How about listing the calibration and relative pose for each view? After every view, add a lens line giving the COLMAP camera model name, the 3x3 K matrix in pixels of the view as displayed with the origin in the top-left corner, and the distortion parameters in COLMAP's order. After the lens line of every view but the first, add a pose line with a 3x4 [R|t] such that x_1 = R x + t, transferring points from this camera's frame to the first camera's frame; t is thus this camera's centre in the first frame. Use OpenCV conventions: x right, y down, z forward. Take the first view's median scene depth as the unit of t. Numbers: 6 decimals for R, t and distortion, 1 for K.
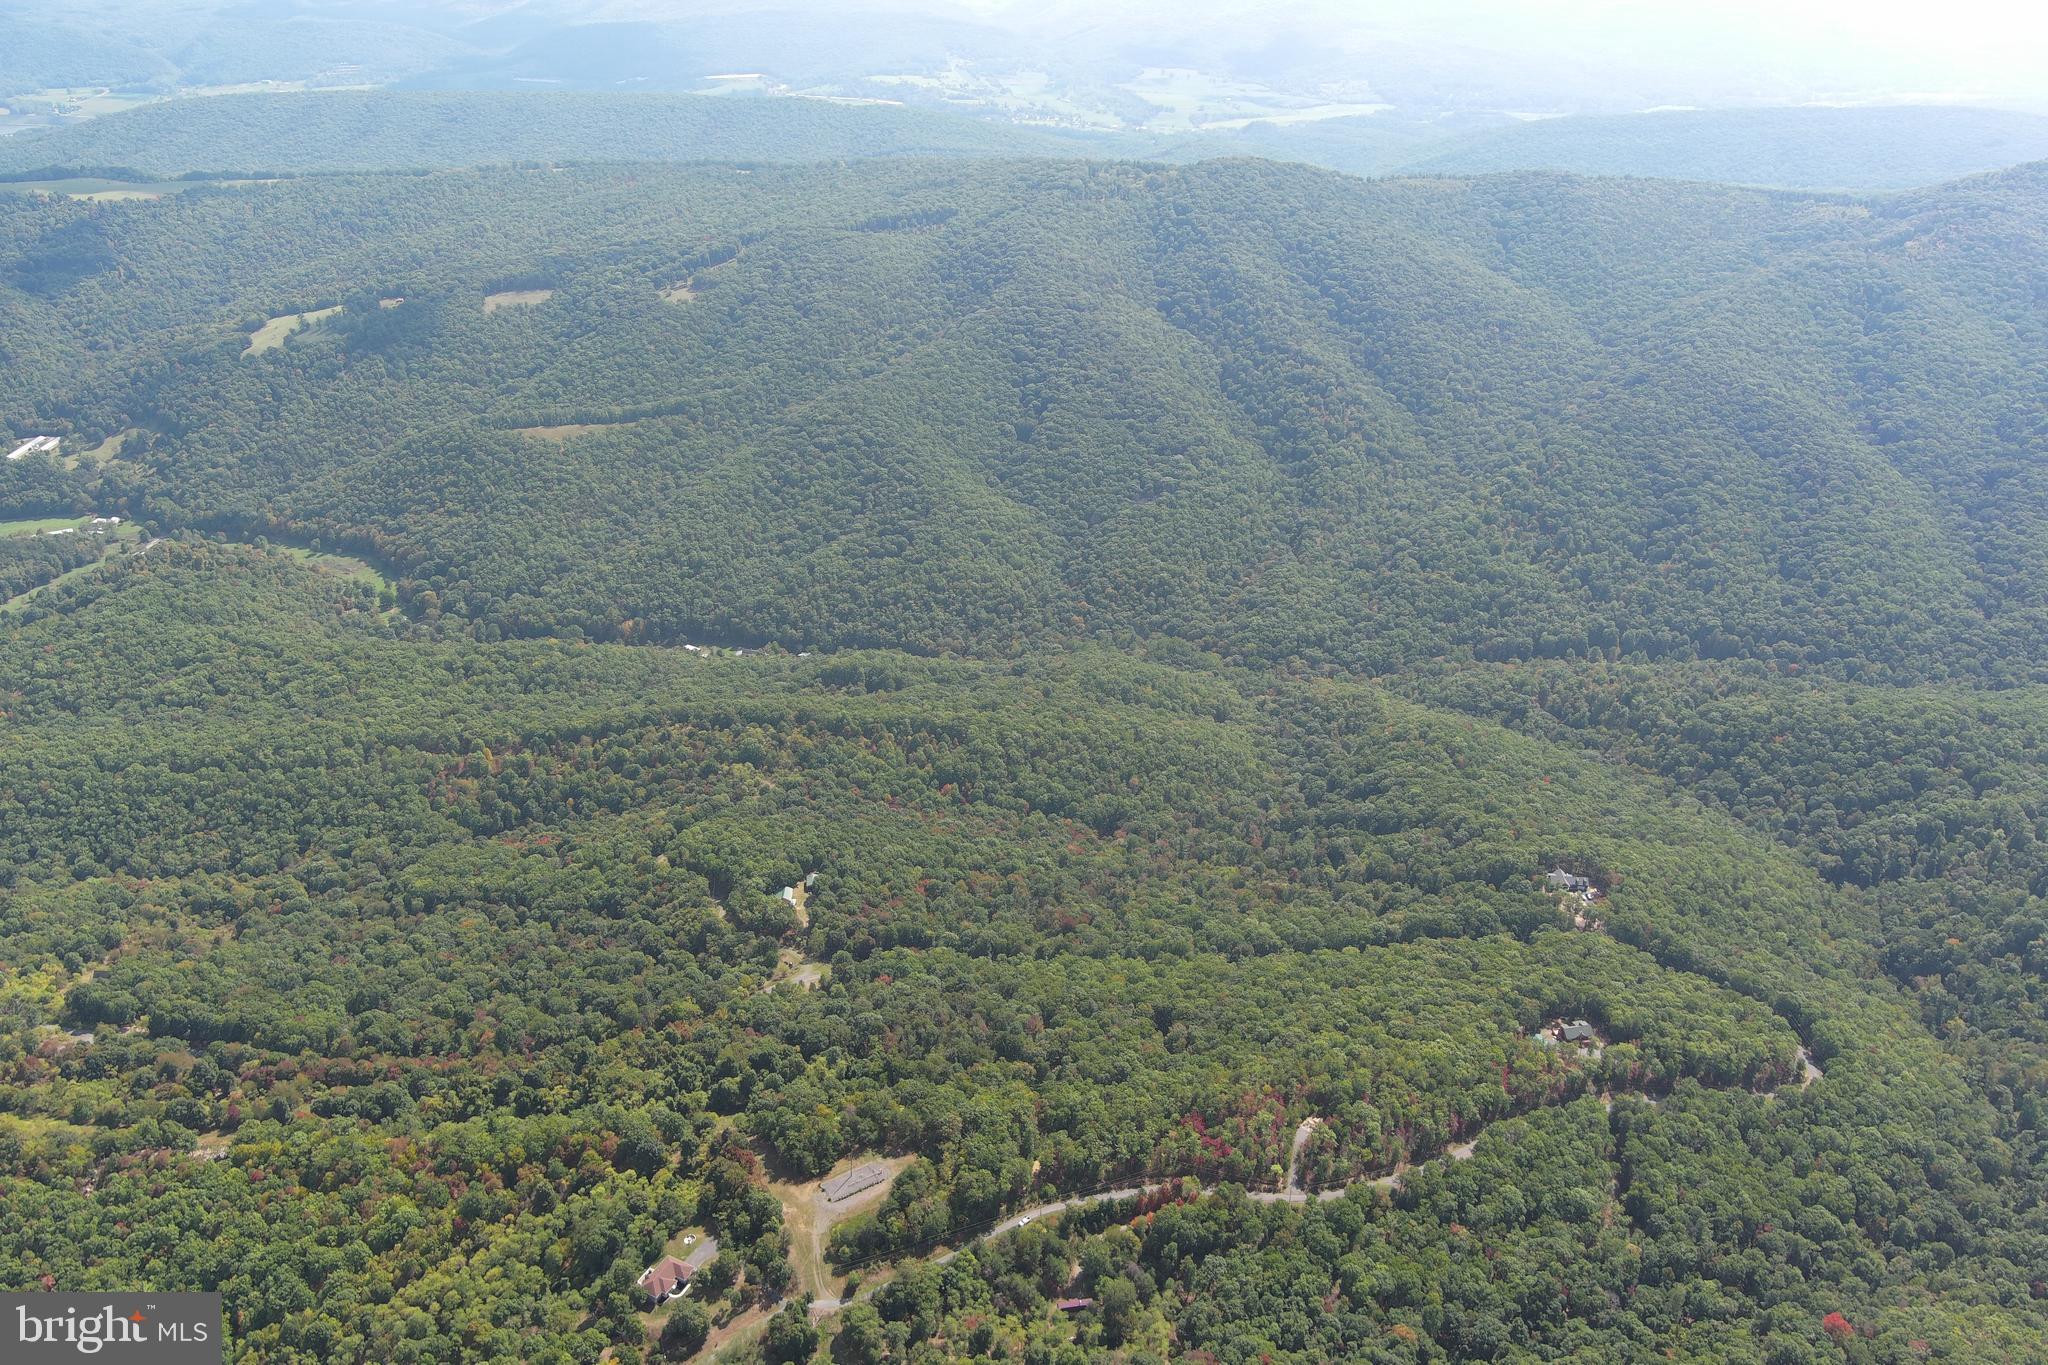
lens RADIAL K [[1583.7, 0, 1030.1], [0, 1583.7, 681.0], [0, 0, 1]] dist [0.027745, -0.031532]
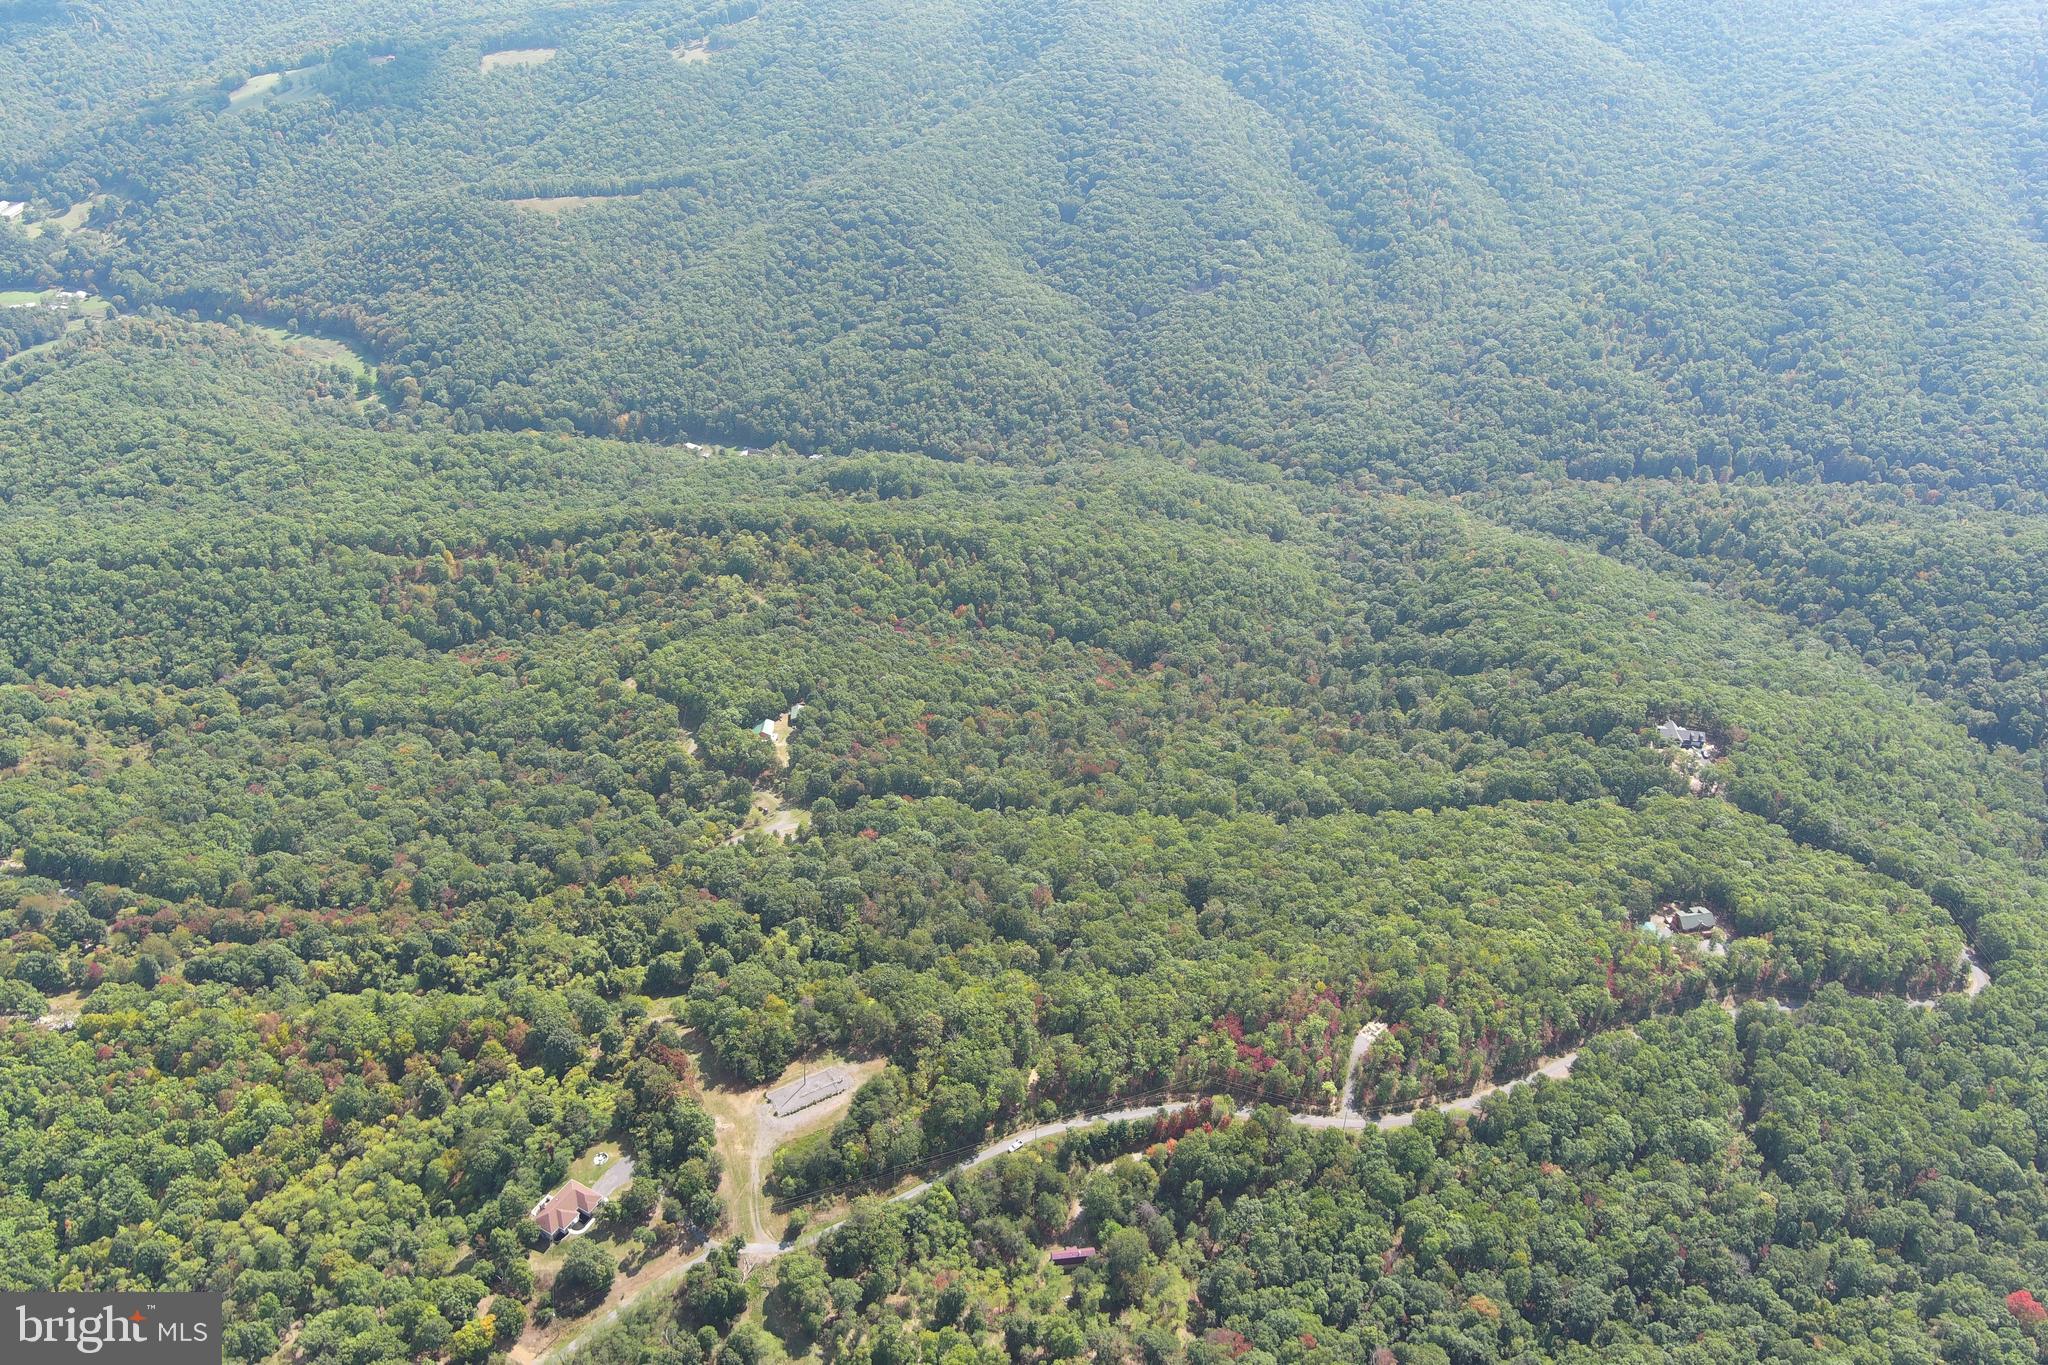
lens RADIAL K [[1583.7, 0, 1025.5], [0, 1583.7, 691.0], [0, 0, 1]] dist [0.027745, -0.031532]
pose [[0.999155, 0.025950, -0.031865, 0.013714], [-0.021942, 0.992500, 0.120257, 0.007202], [0.034747, -0.119456, 0.992231, 0.142089]]
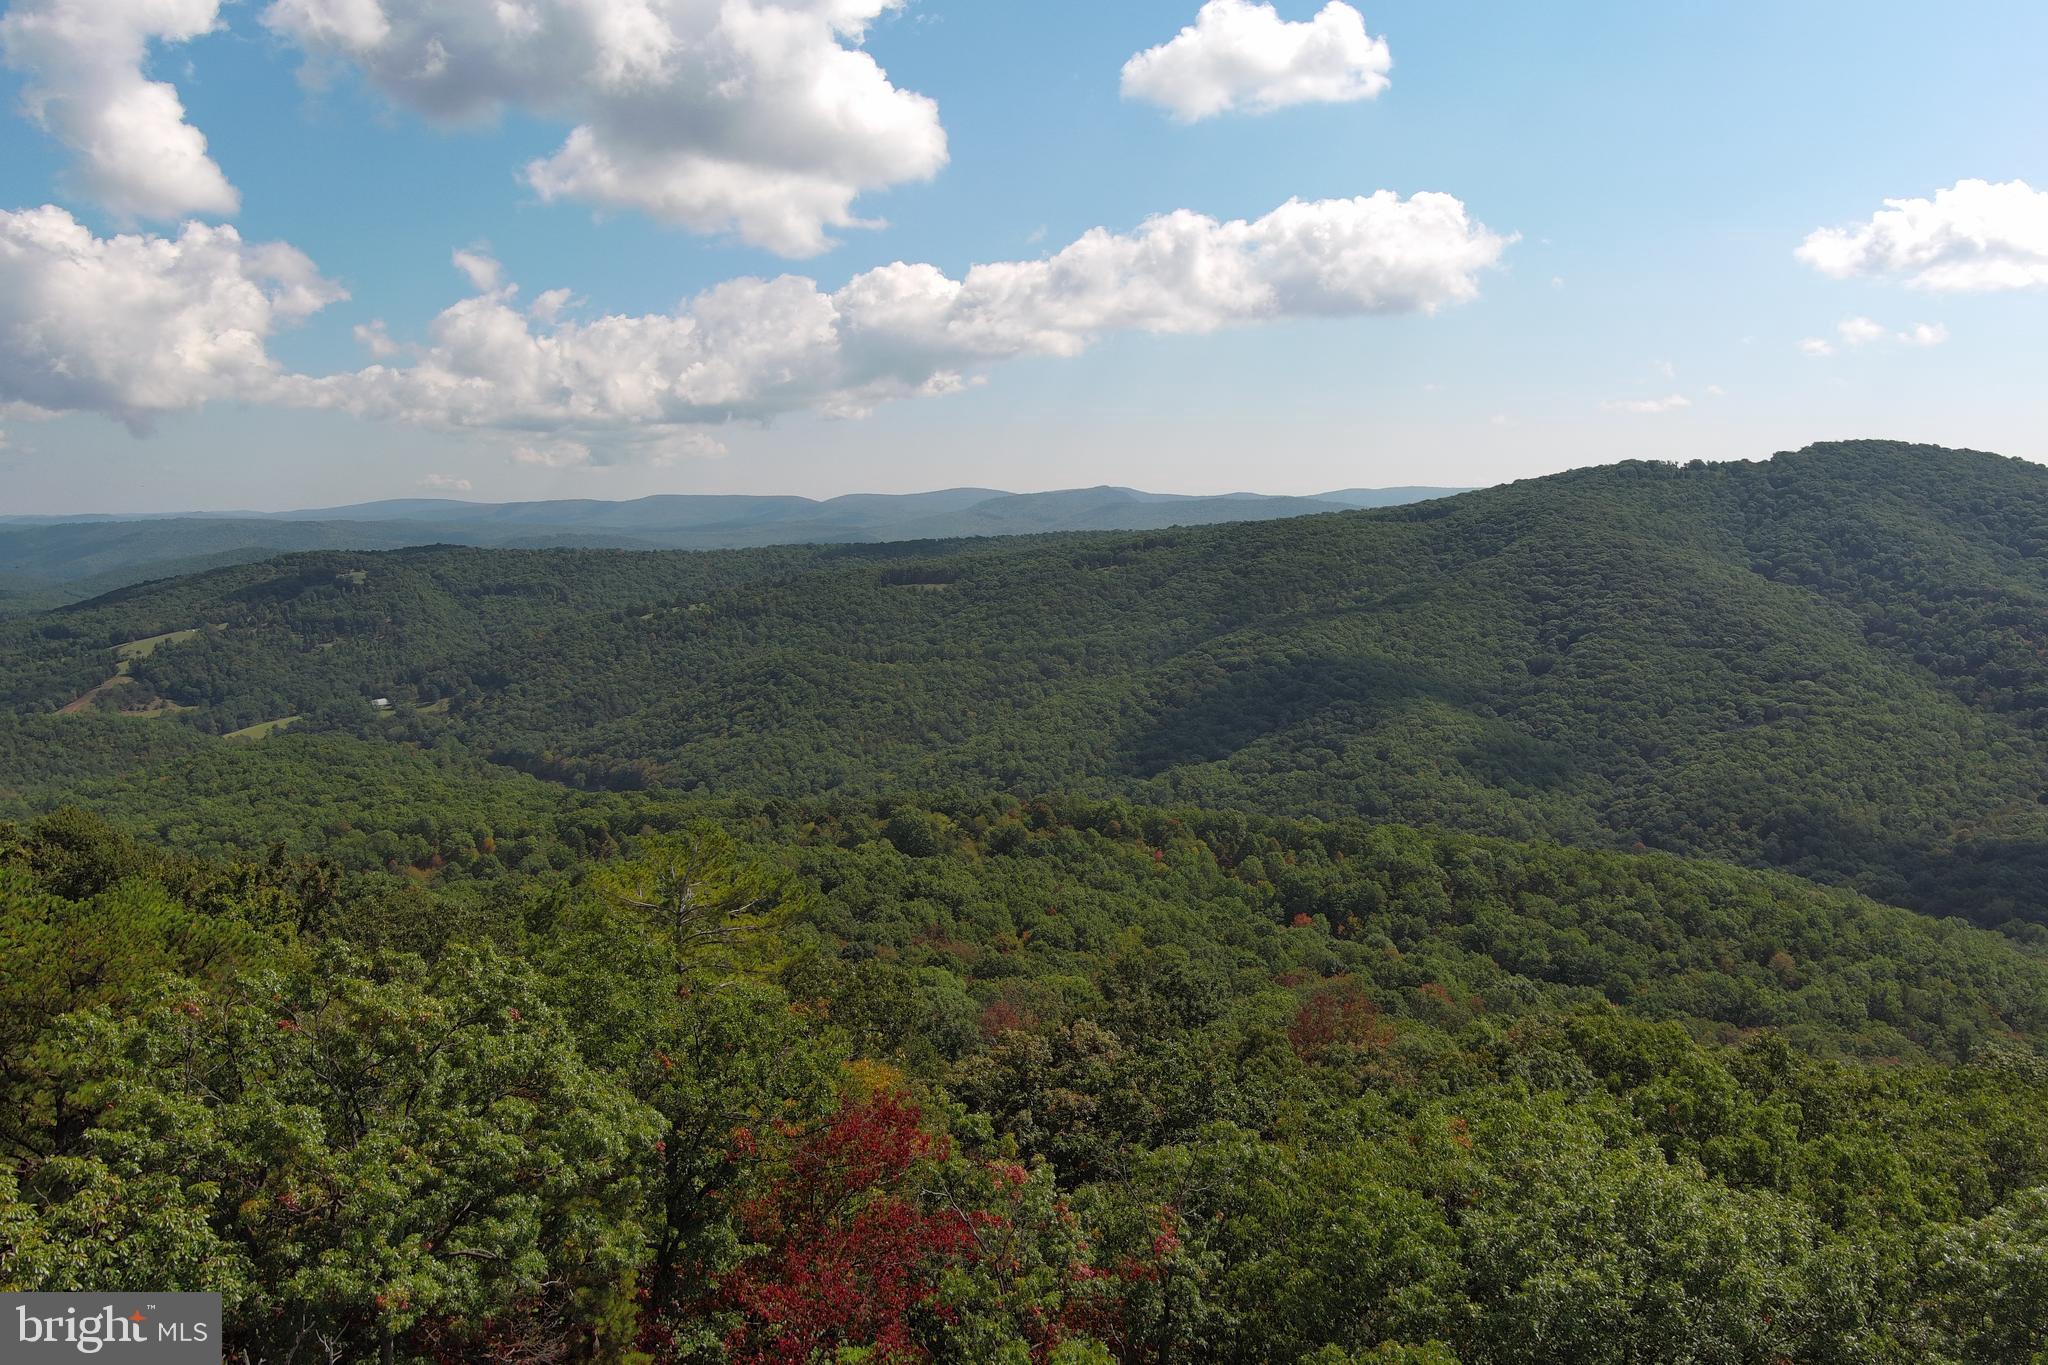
lens RADIAL K [[1583.7, 0, 1022.6], [0, 1583.7, 688.7], [0, 0, 1]] dist [0.027745, -0.031532]
pose [[0.944687, 0.020829, -0.327311, 0.017098], [-0.135215, 0.933956, -0.330823, 0.181437], [0.298803, 0.356782, 0.885112, 0.651904]]
